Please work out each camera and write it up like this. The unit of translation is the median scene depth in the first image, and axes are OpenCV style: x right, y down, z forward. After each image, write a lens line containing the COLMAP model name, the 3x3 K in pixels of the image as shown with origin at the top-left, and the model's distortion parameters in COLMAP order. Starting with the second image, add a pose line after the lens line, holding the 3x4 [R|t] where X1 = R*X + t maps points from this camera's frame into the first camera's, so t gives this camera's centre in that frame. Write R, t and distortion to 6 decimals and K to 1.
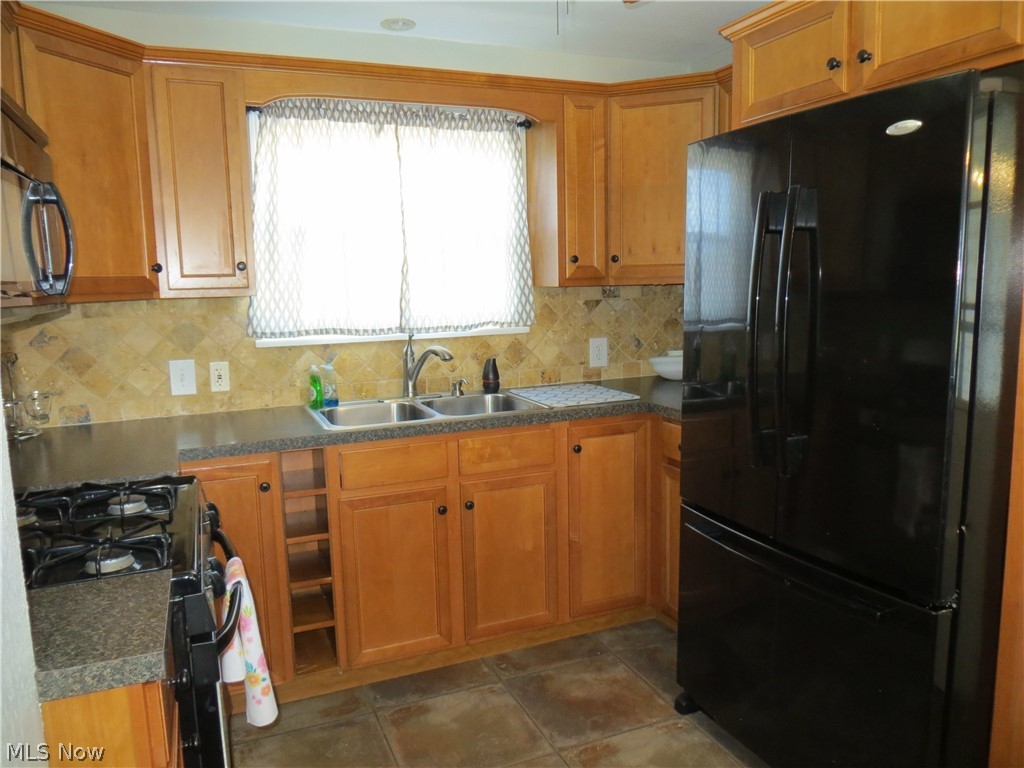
lens RADIAL K [[759.9, 0, 512.0], [0, 759.9, 384.0], [0, 0, 1]] dist [-0.028273, 0.002217]
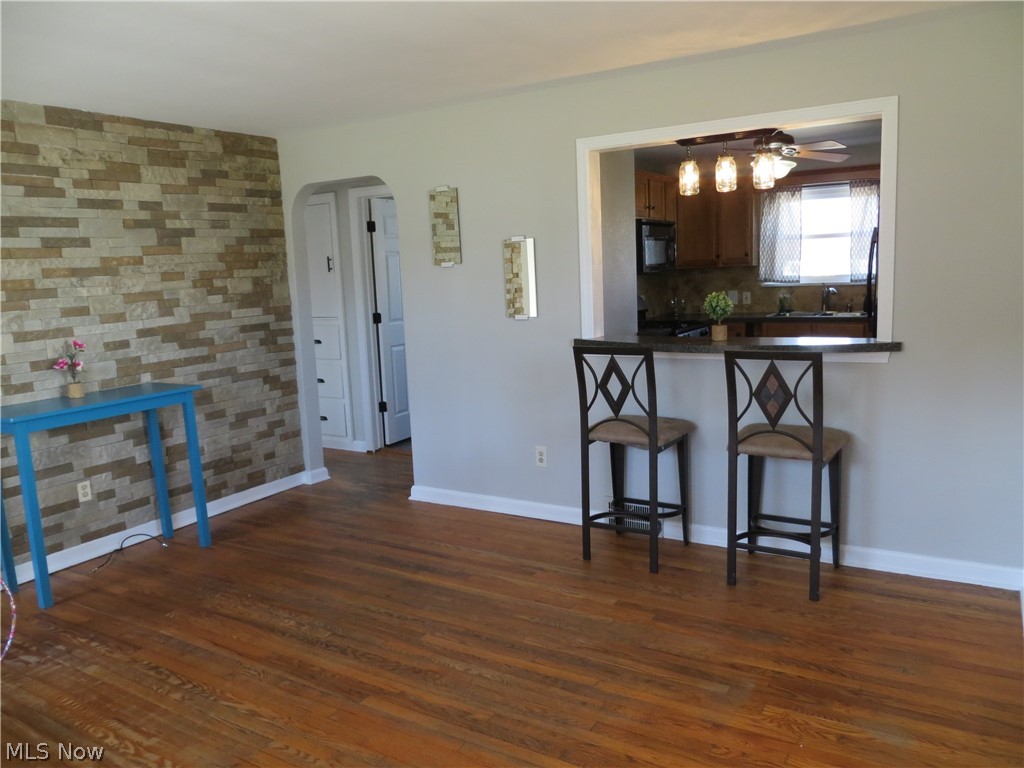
lens RADIAL K [[759.9, 0, 512.0], [0, 759.9, 384.0], [0, 0, 1]] dist [-0.028273, 0.002217]
pose [[0.587424, 0.122080, -0.800018, 1.227089], [-0.079616, 0.992479, 0.092989, 0.103685], [0.805353, 0.009071, 0.592725, -1.132673]]
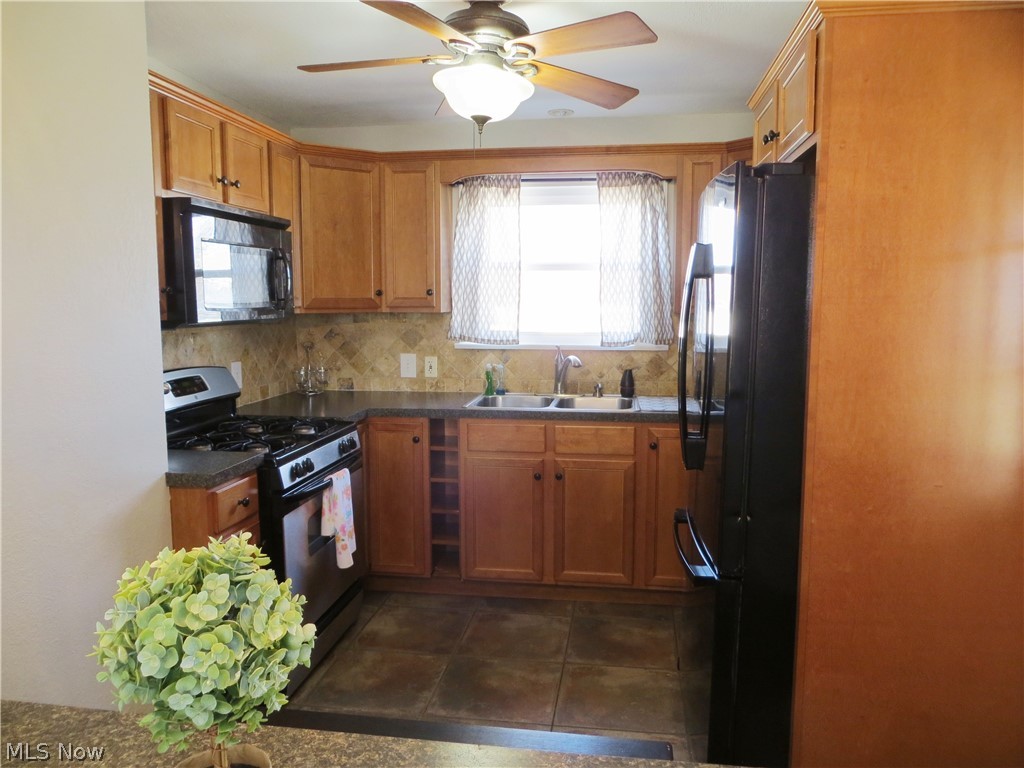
lens RADIAL K [[759.9, 0, 512.0], [0, 759.9, 384.0], [0, 0, 1]] dist [-0.028273, 0.002217]
pose [[0.854525, 0.083808, -0.512604, 0.508531], [-0.091146, 0.995778, 0.010862, -0.007313], [0.511350, 0.037440, 0.858556, -0.172222]]
